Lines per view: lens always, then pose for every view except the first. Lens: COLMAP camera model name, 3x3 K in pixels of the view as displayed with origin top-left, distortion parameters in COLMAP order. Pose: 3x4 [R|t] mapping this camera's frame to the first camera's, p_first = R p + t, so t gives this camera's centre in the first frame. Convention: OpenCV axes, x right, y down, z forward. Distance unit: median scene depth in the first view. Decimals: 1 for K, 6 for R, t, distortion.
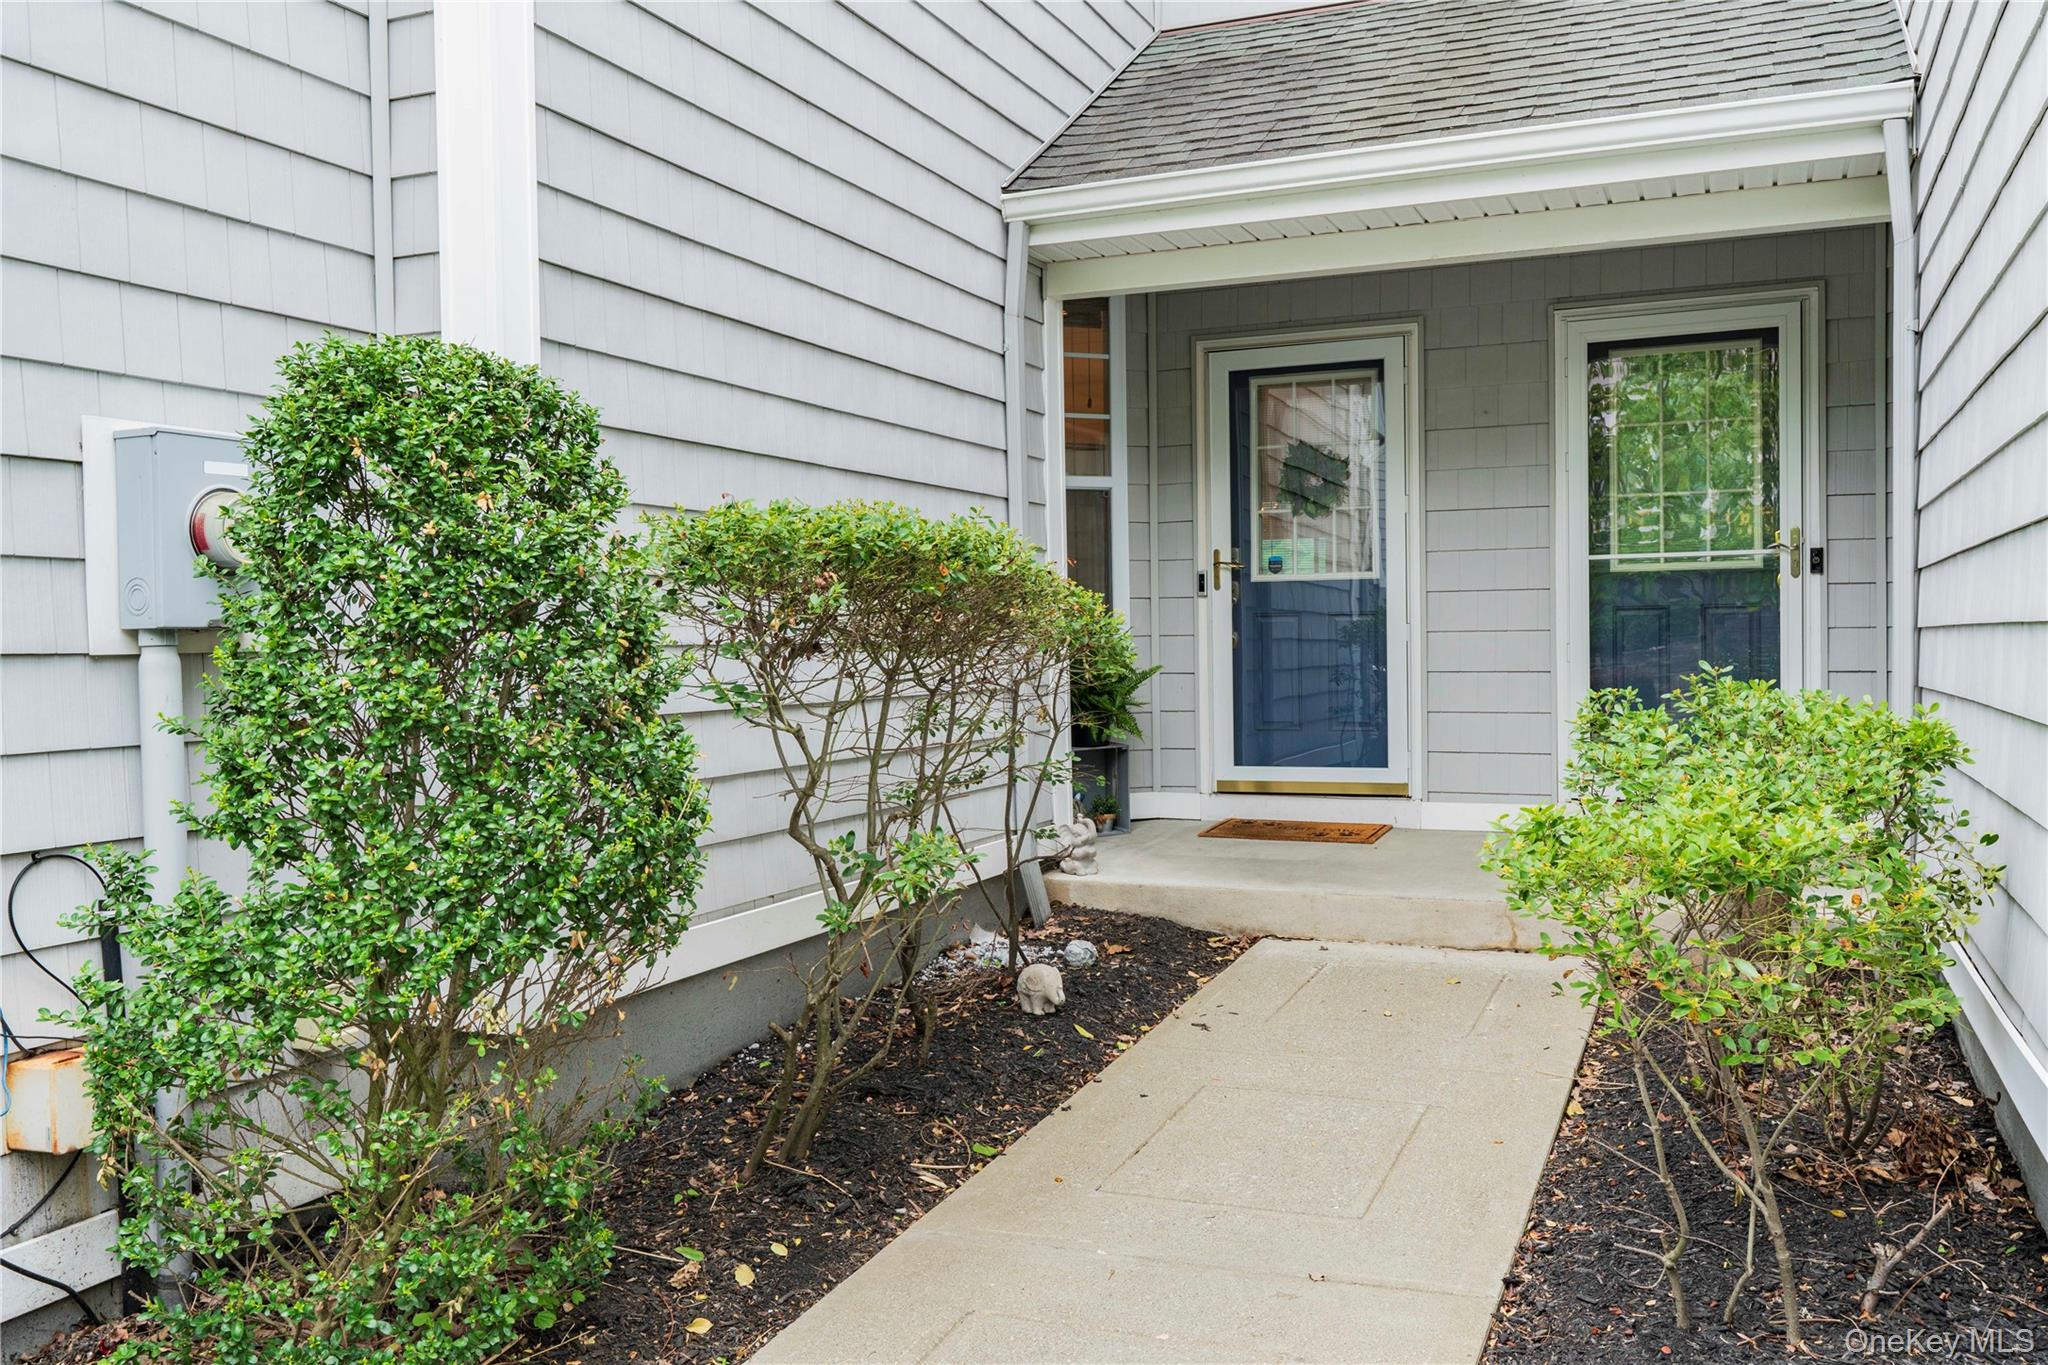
lens RADIAL K [[1654.3, 0, 991.4], [0, 1654.3, 672.1], [0, 0, 1]] dist [0.005945, 0.006479]
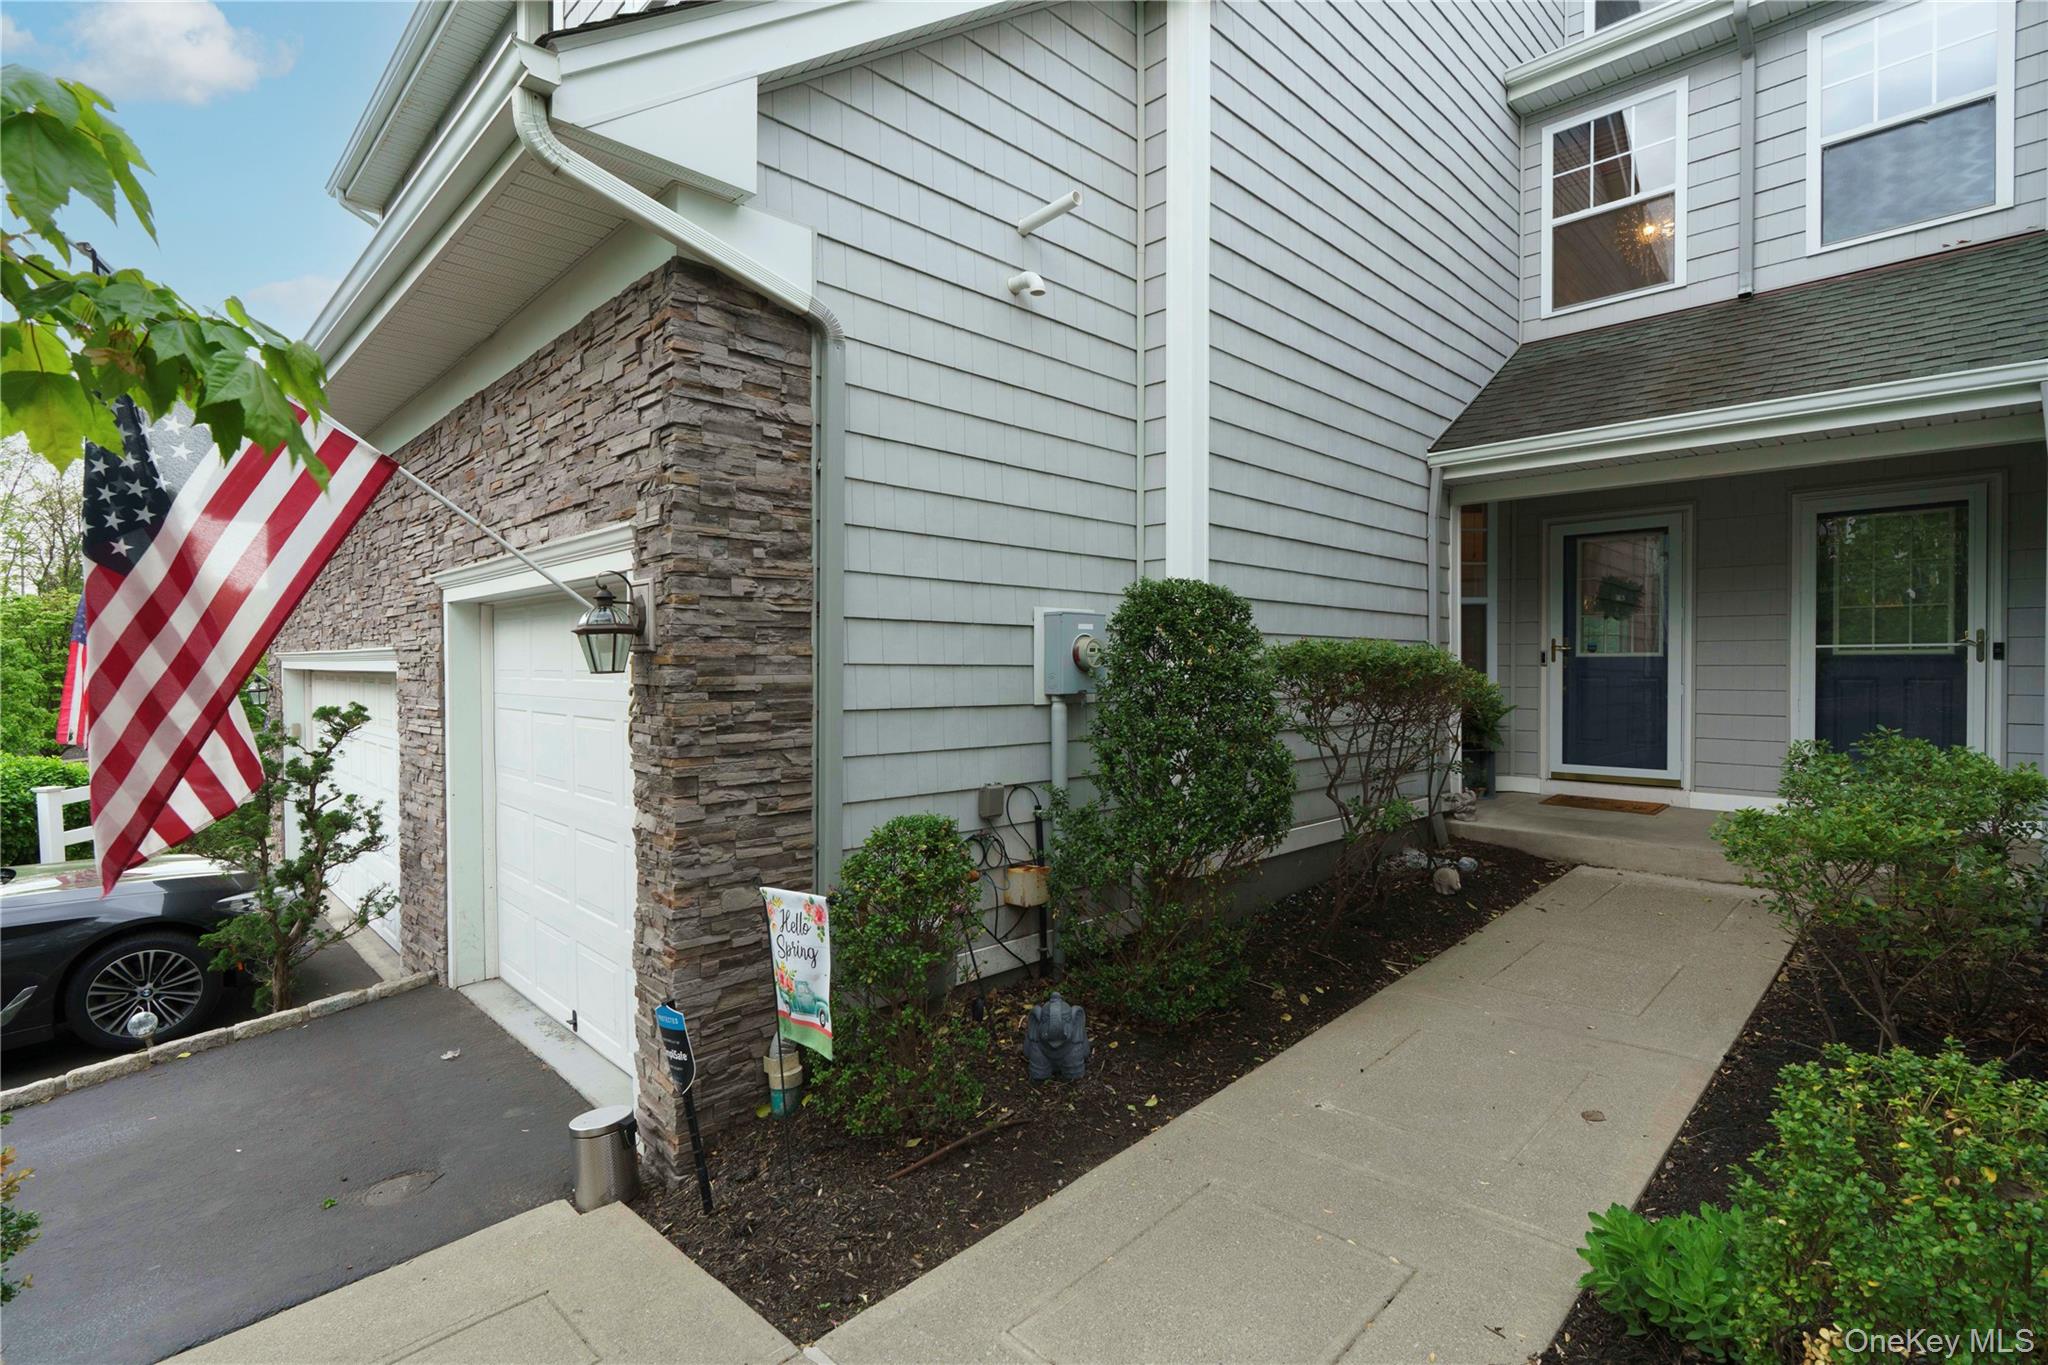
lens RADIAL K [[932.8, 0, 1032.2], [0, 932.8, 678.6], [0, 0, 1]] dist [-0.009760, 0.006617]
pose [[0.931996, 0.018347, -0.362005, -0.030058], [-0.021356, 0.999763, -0.004313, -0.025133], [0.361840, 0.011751, 0.932166, -0.165050]]
